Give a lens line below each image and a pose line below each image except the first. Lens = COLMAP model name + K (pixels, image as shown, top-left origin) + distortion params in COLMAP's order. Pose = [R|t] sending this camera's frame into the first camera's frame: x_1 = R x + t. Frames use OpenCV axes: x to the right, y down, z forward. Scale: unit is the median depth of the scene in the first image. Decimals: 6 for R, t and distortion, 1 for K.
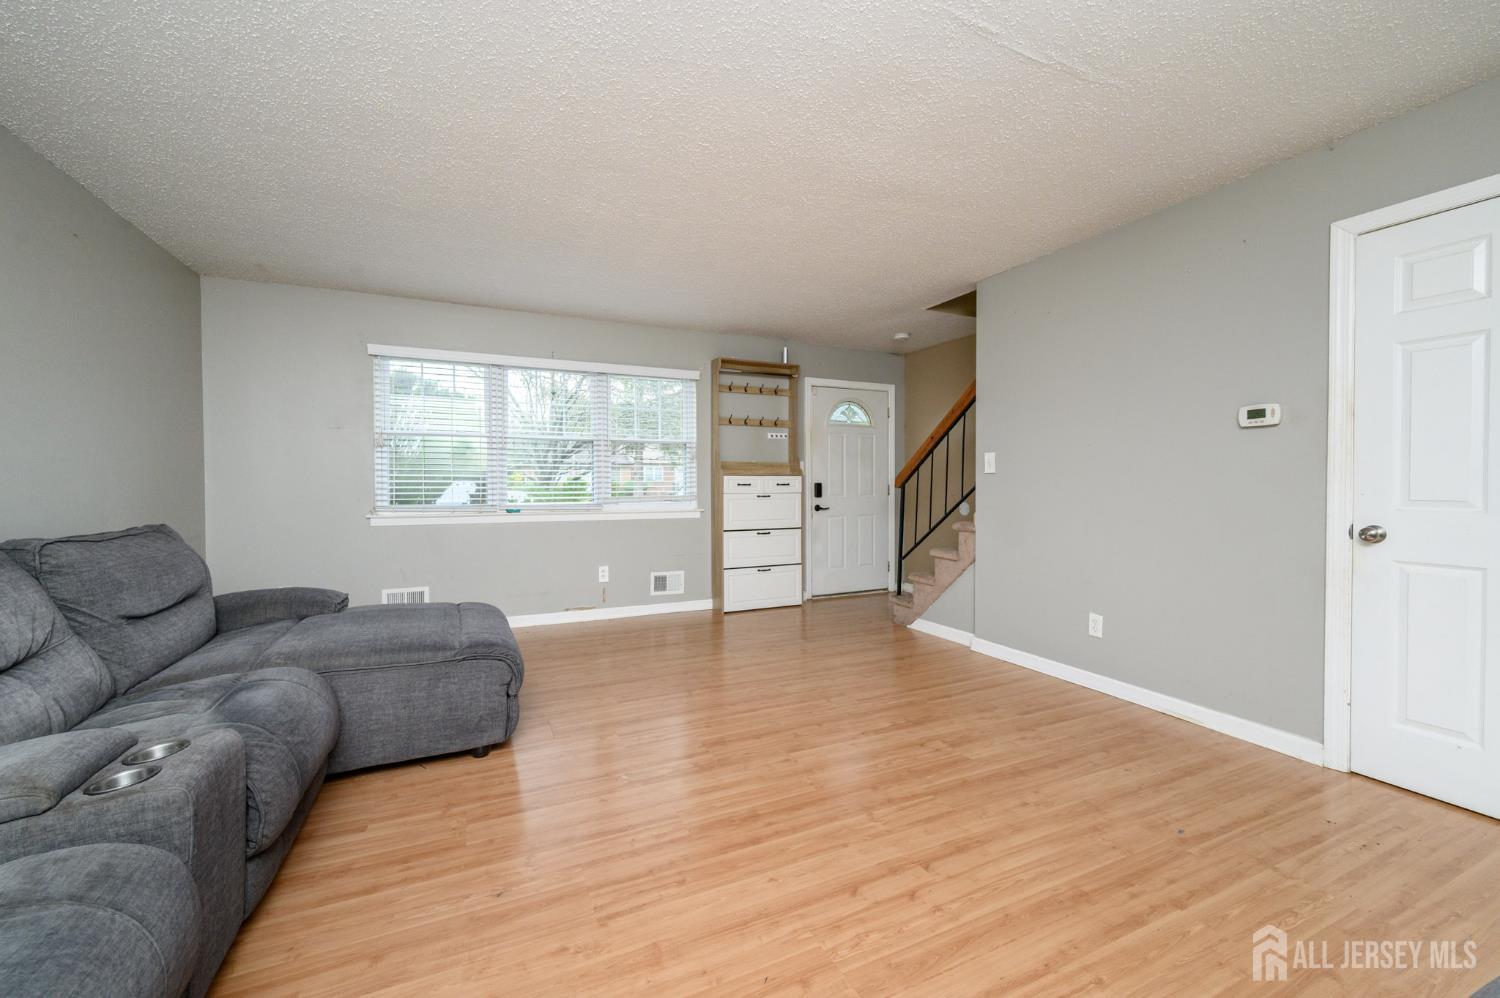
lens RADIAL K [[589.7, 0, 747.9], [0, 589.7, 490.7], [0, 0, 1]] dist [-0.002167, 0.001249]
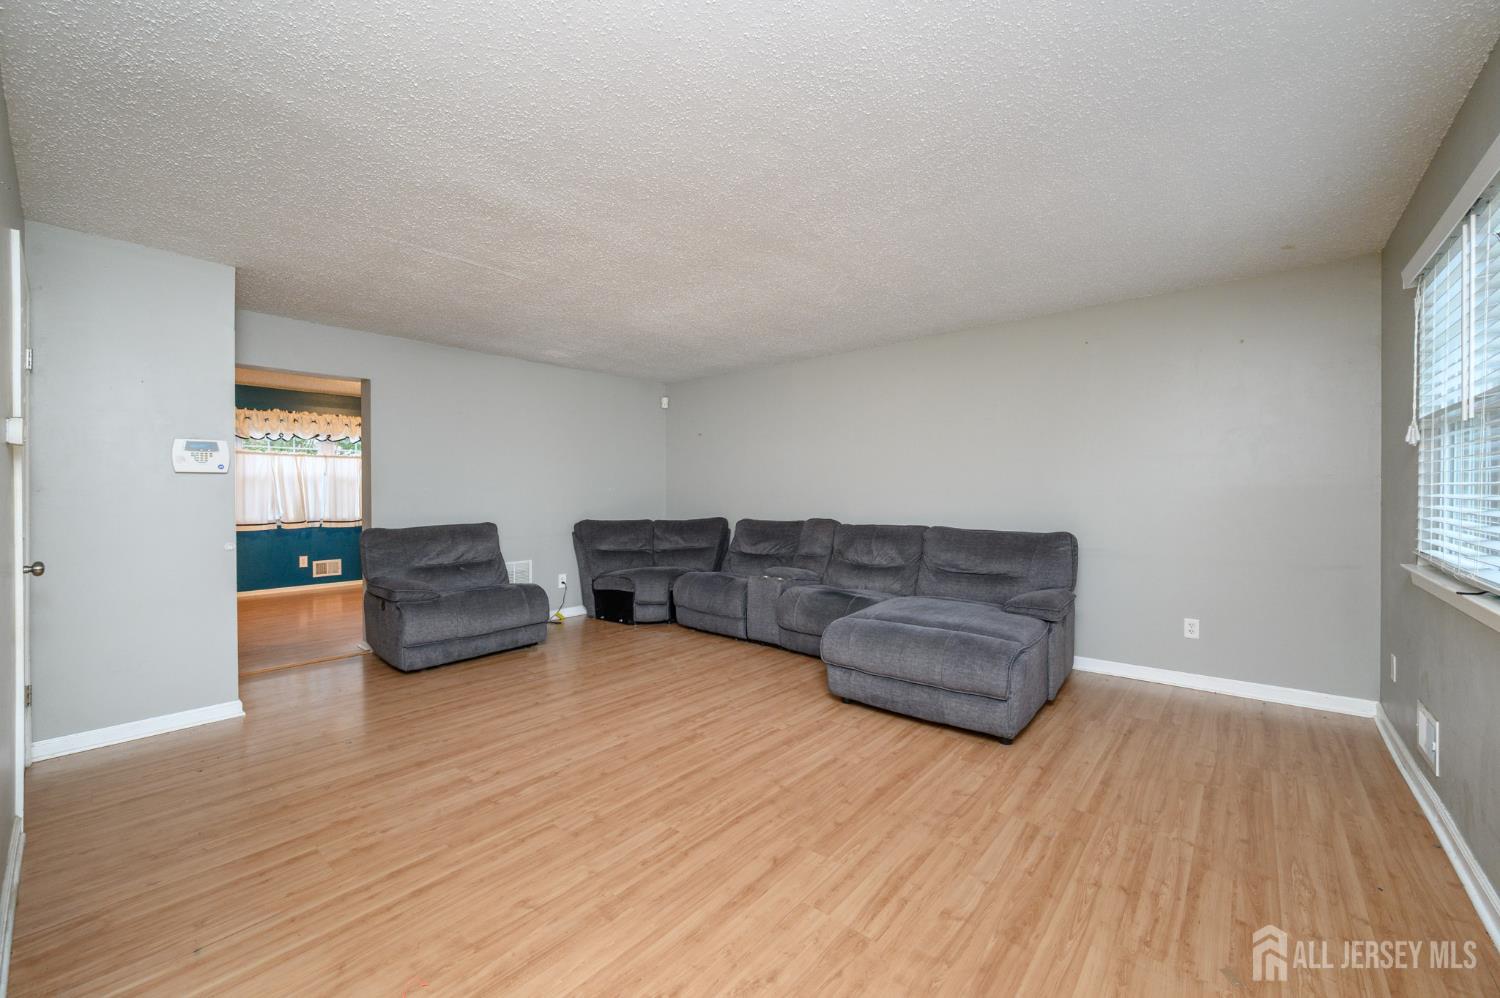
lens RADIAL K [[589.7, 0, 747.2], [0, 589.7, 498.7], [0, 0, 1]] dist [-0.002167, 0.001249]
pose [[-0.912233, 0.010342, -0.409541, 0.303296], [0.002226, 0.999792, 0.020289, -0.053254], [0.409665, 0.017597, -0.912066, 2.017448]]
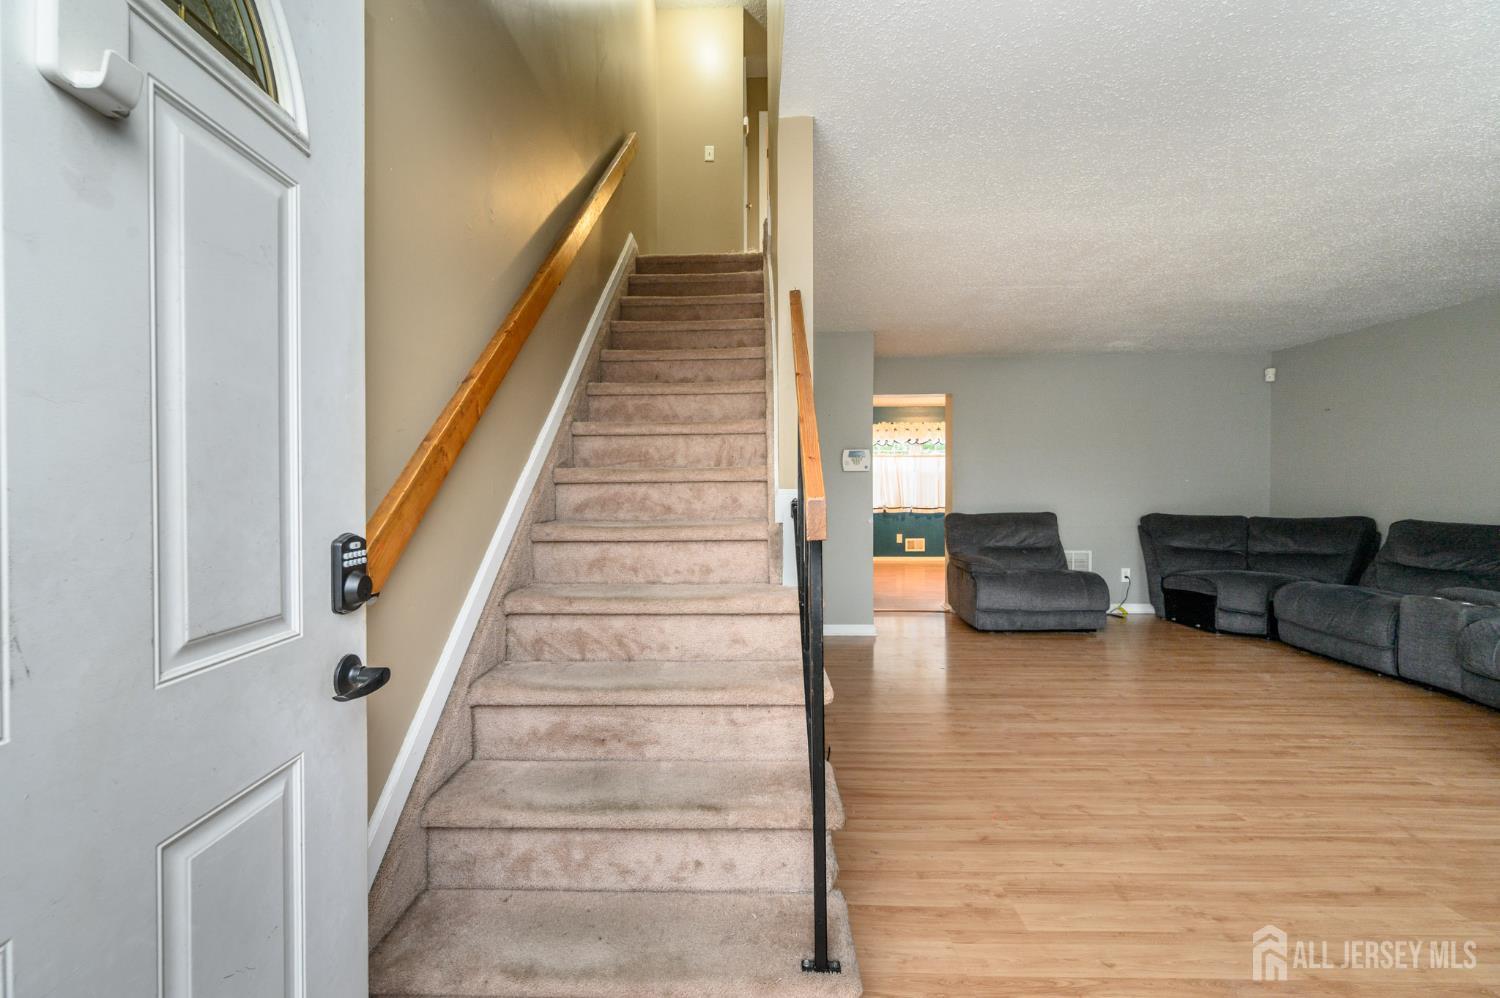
lens RADIAL K [[589.7, 0, 747.2], [0, 589.7, 493.8], [0, 0, 1]] dist [-0.002167, 0.001249]
pose [[-0.896028, 0.000508, 0.443997, 0.316321], [0.009661, 0.999785, 0.018353, -0.051402], [-0.443892, 0.020734, -0.895840, 2.266262]]
